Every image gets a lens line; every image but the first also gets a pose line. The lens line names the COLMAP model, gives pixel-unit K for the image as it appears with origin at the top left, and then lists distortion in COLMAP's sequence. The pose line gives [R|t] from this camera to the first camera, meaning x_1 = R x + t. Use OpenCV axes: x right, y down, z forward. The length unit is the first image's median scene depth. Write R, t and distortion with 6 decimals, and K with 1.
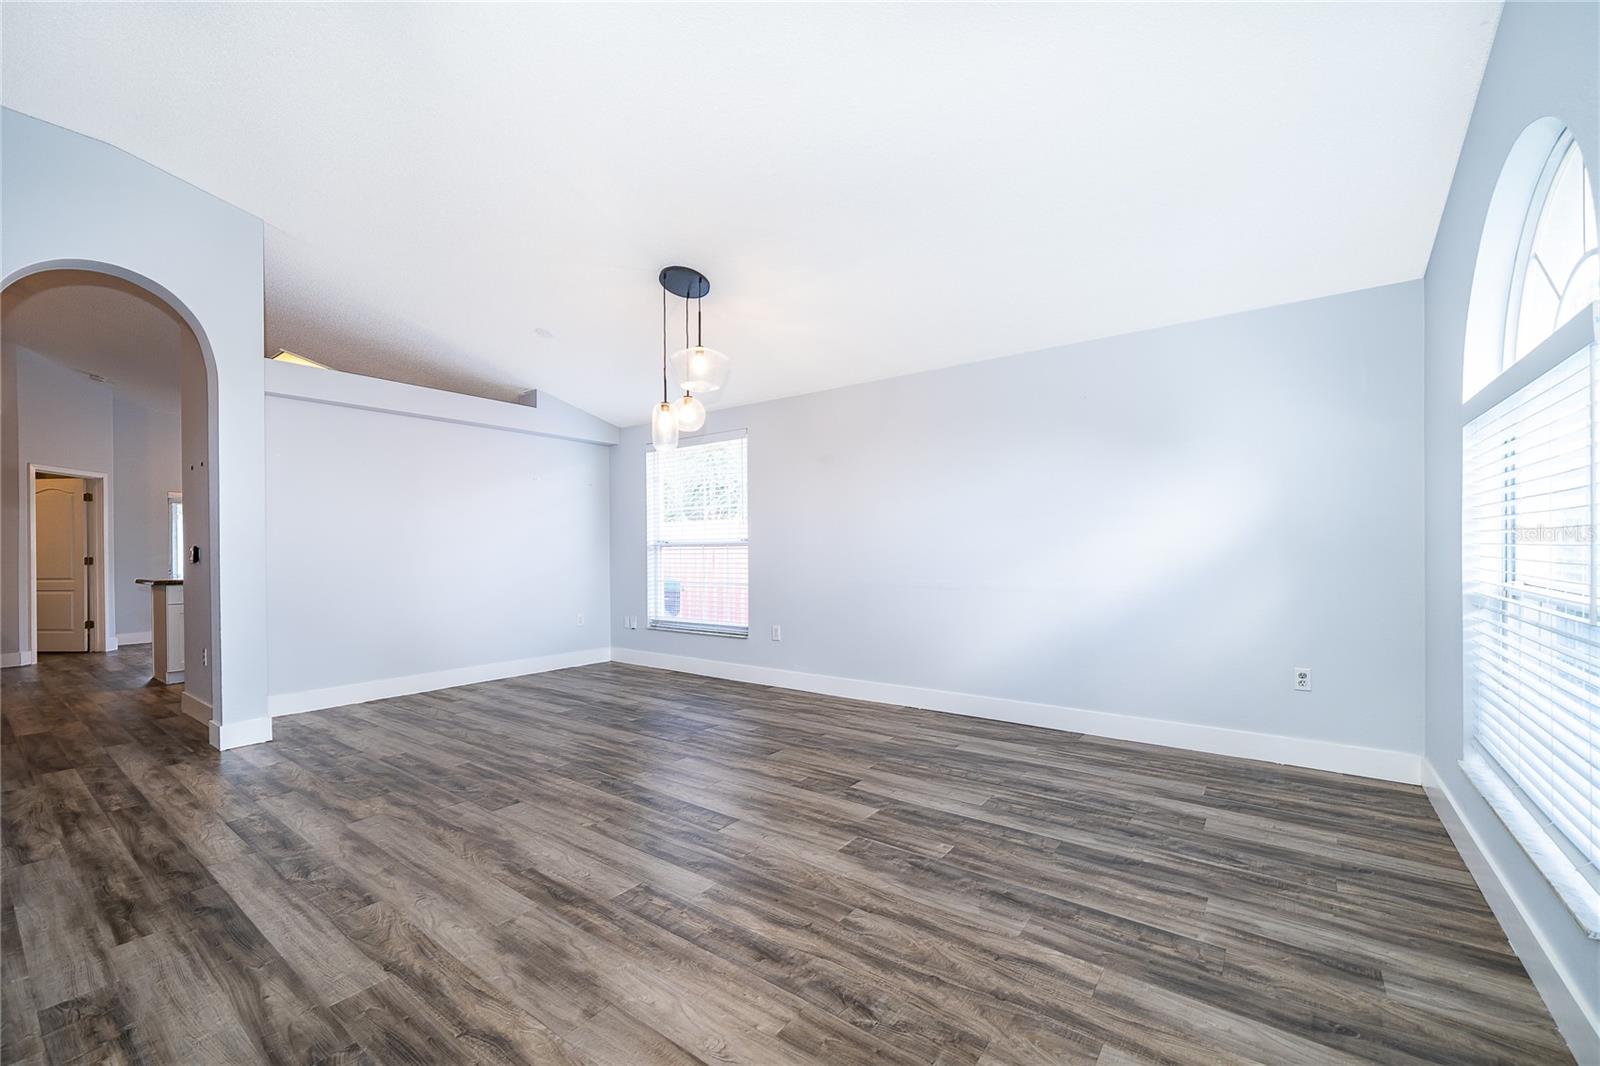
lens RADIAL K [[648.8, 0, 796.6], [0, 648.8, 542.3], [0, 0, 1]] dist [-0.004736, -0.000186]
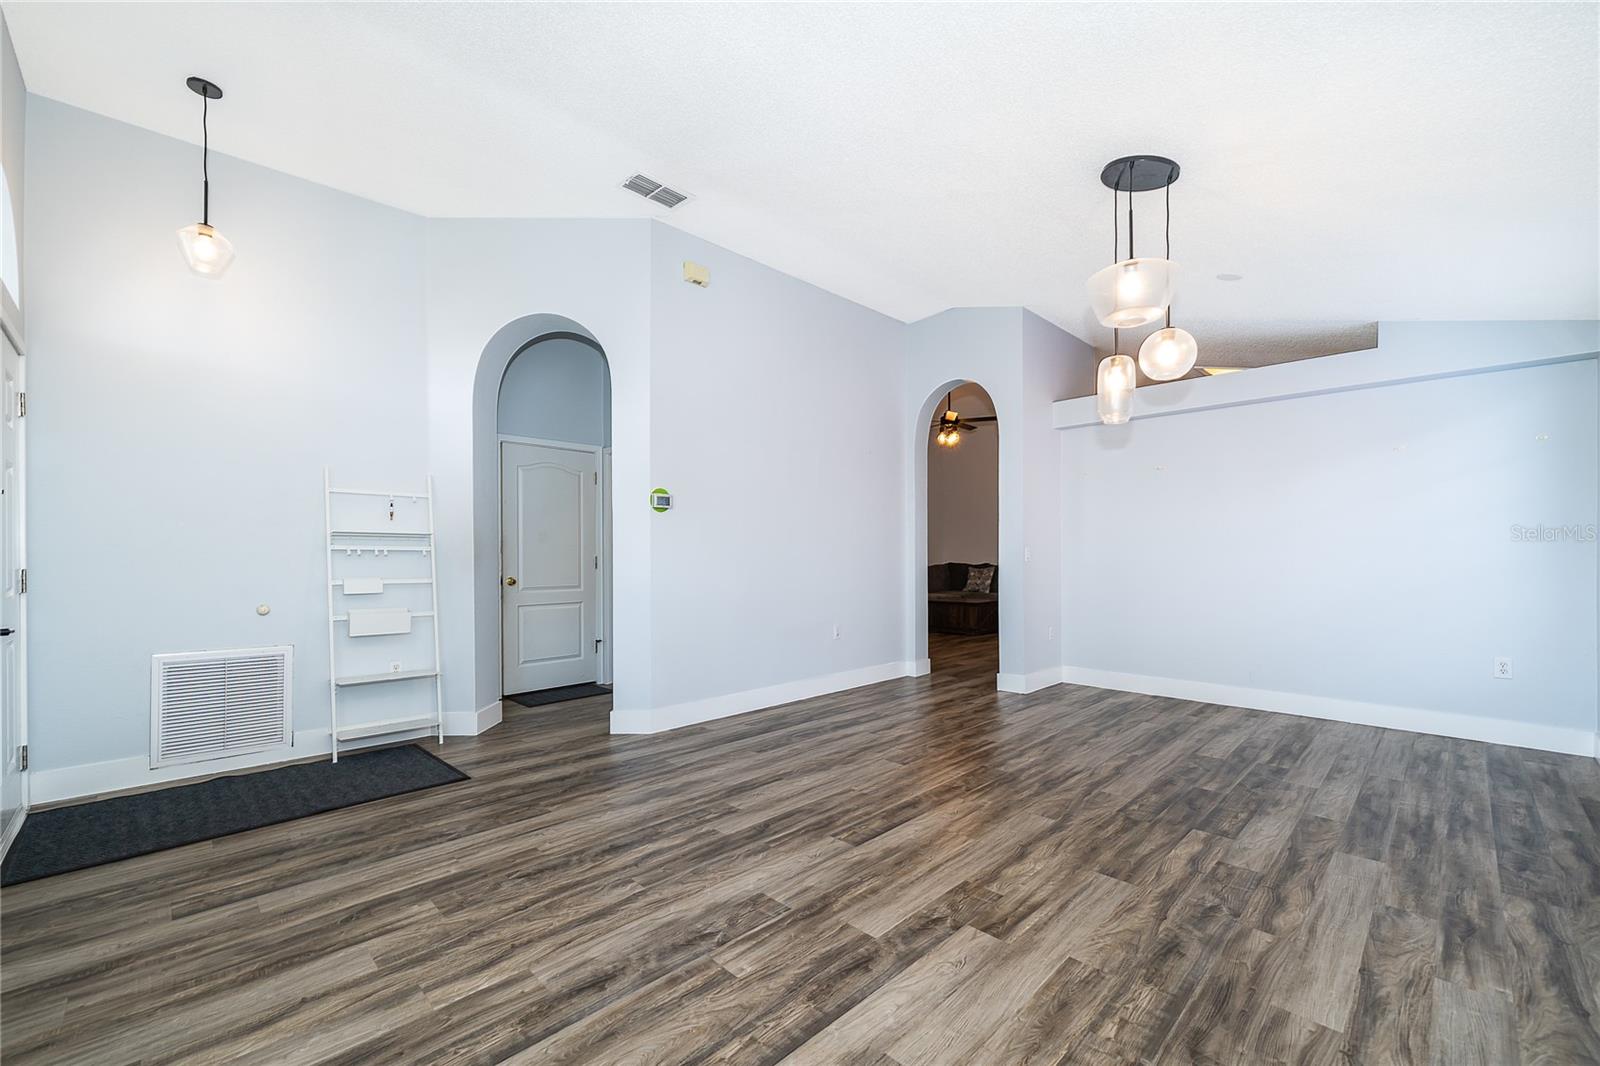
lens RADIAL K [[648.8, 0, 794.7], [0, 648.8, 549.0], [0, 0, 1]] dist [-0.004736, -0.000186]
pose [[-0.138918, 0.000609, -0.990304, 1.008969], [0.013797, 0.999904, -0.001320, 0.005595], [0.990208, -0.013847, -0.138913, 1.260357]]
